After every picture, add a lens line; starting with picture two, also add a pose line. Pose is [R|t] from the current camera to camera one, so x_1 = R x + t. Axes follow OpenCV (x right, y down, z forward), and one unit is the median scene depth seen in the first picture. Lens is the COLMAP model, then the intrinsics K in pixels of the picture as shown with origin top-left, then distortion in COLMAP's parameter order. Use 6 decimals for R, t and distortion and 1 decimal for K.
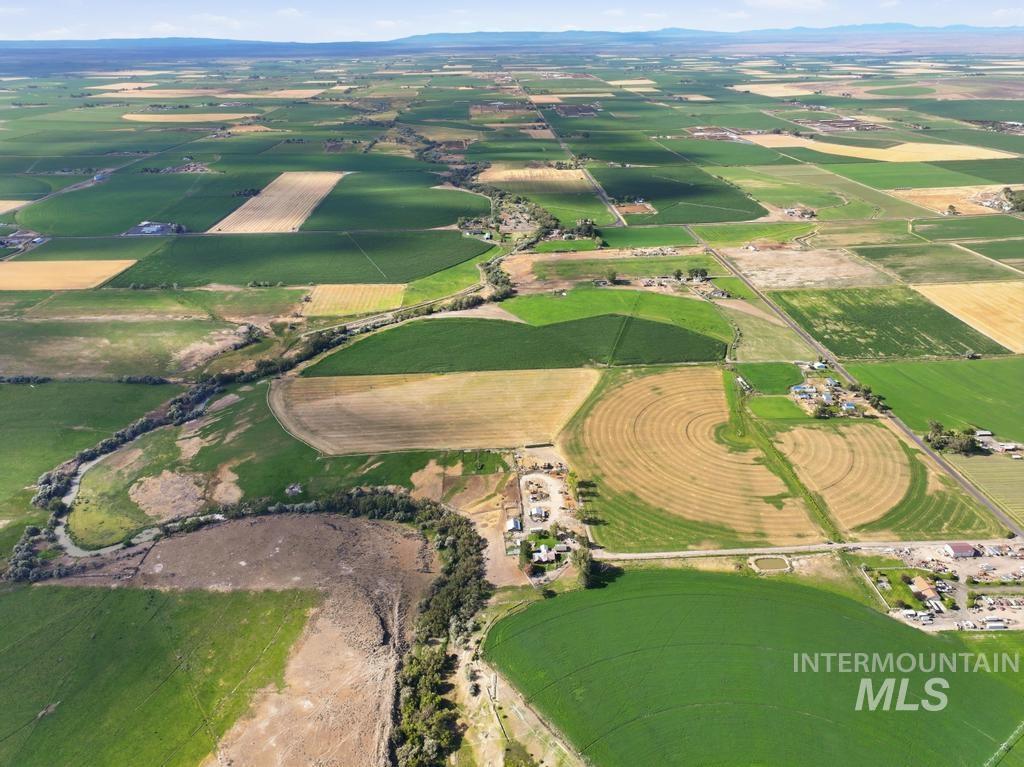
lens RADIAL K [[716.0, 0, 515.7], [0, 716.0, 382.1], [0, 0, 1]] dist [-0.003215, 0.021040]
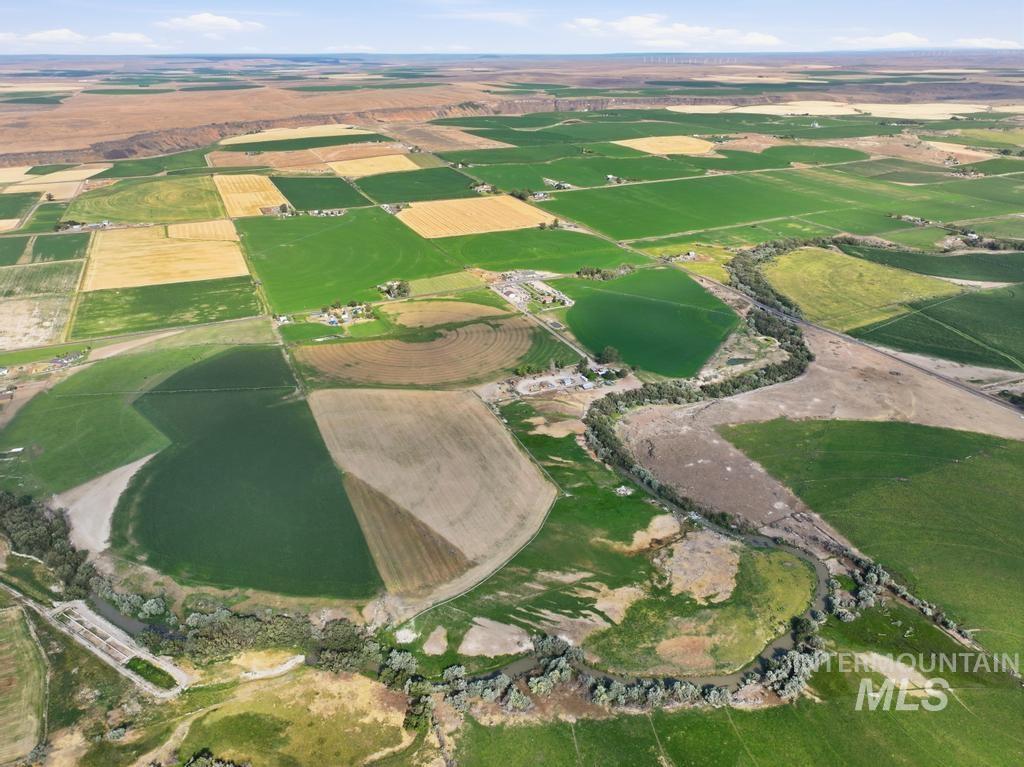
lens RADIAL K [[716.0, 0, 515.7], [0, 716.0, 382.1], [0, 0, 1]] dist [-0.003215, 0.021040]
pose [[-0.364778, -0.382864, 0.848736, -0.954277], [0.415397, 0.748882, 0.516353, -0.491447], [-0.833296, 0.540916, -0.114135, 1.065597]]
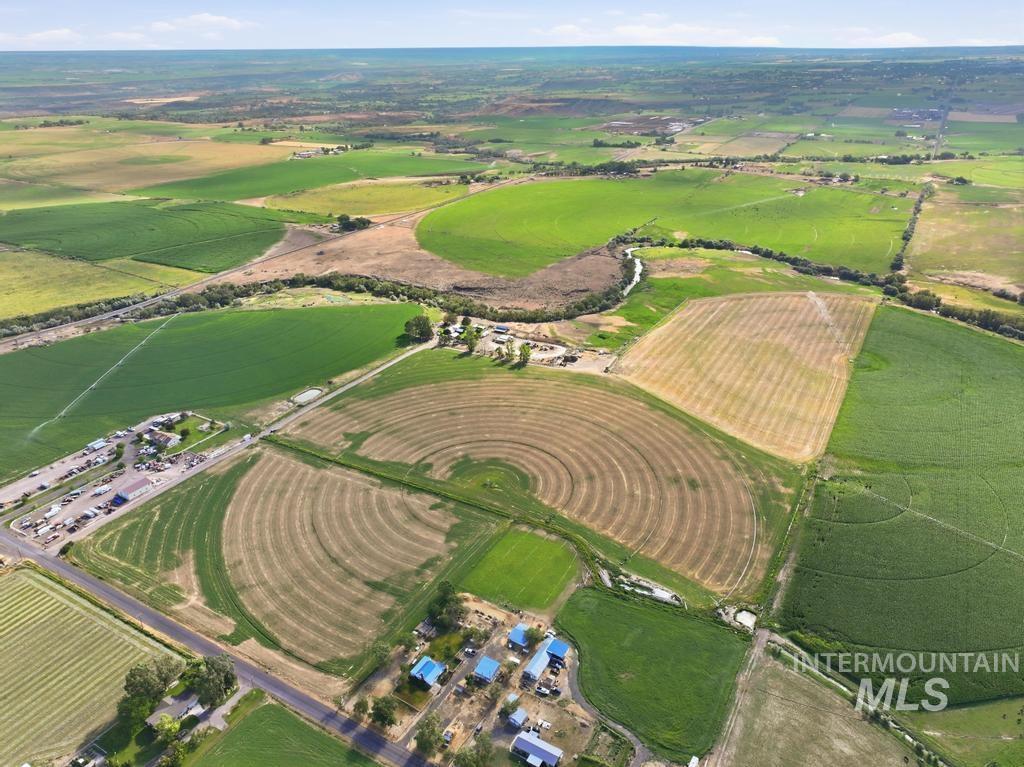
lens RADIAL K [[716.0, 0, 515.7], [0, 716.0, 382.1], [0, 0, 1]] dist [-0.003215, 0.021040]
pose [[-0.541062, 0.372609, -0.753932, 0.739959], [-0.352307, 0.713606, 0.605513, -0.370644], [0.763630, 0.593236, -0.254833, 1.139396]]
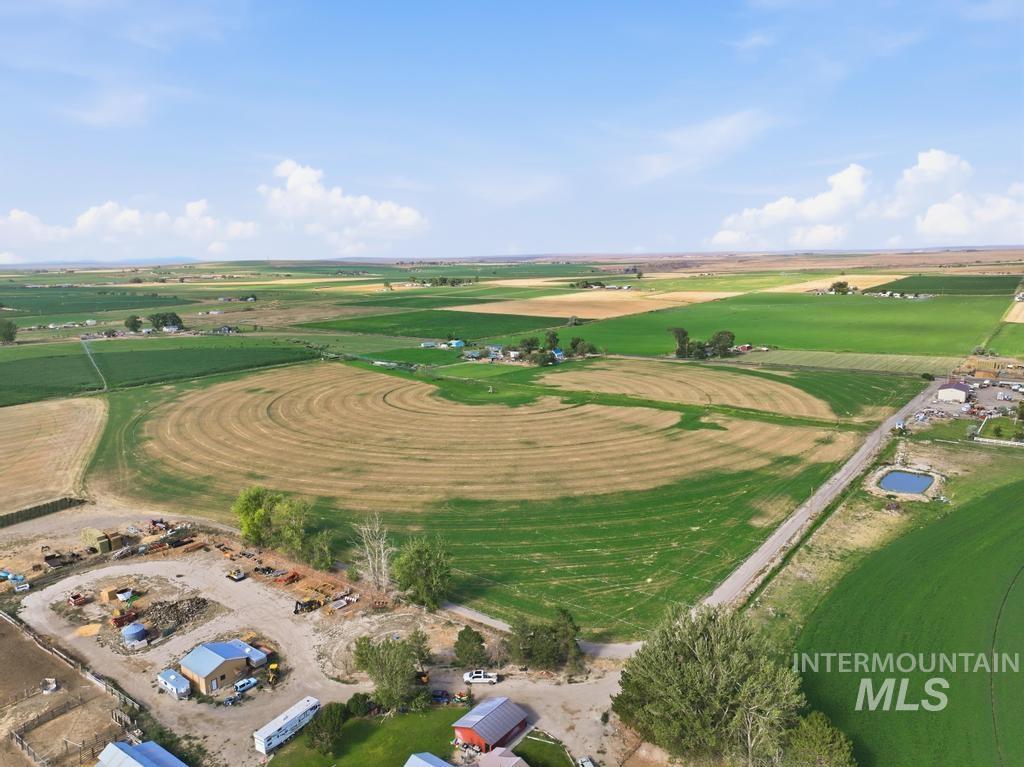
lens RADIAL K [[716.0, 0, 515.7], [0, 716.0, 382.1], [0, 0, 1]] dist [-0.003215, 0.021040]
pose [[0.643156, -0.130811, 0.754479, -0.048023], [0.343249, 0.930014, -0.131357, 0.140897], [-0.684493, 0.343458, 0.643044, 0.678232]]
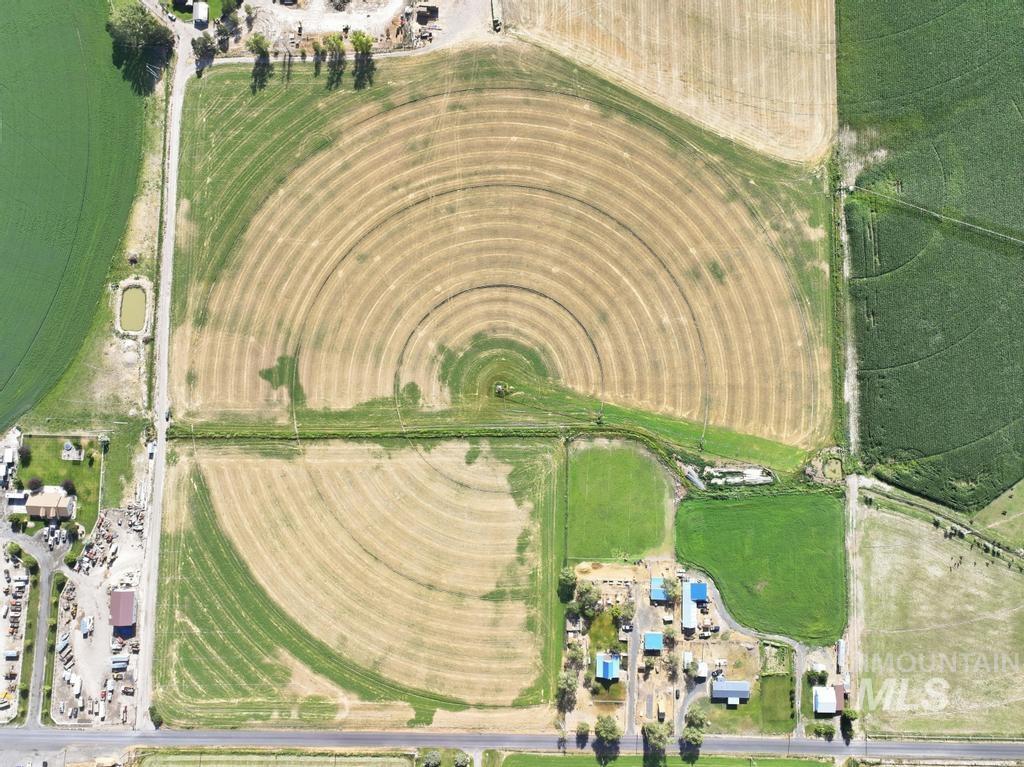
lens RADIAL K [[716.0, 0, 515.7], [0, 716.0, 382.1], [0, 0, 1]] dist [-0.003215, 0.021040]
pose [[-0.058594, 0.995871, -0.069331, 0.348596], [-0.423694, 0.038077, 0.905005, -0.390511], [0.903908, 0.082403, 0.419713, 0.810540]]
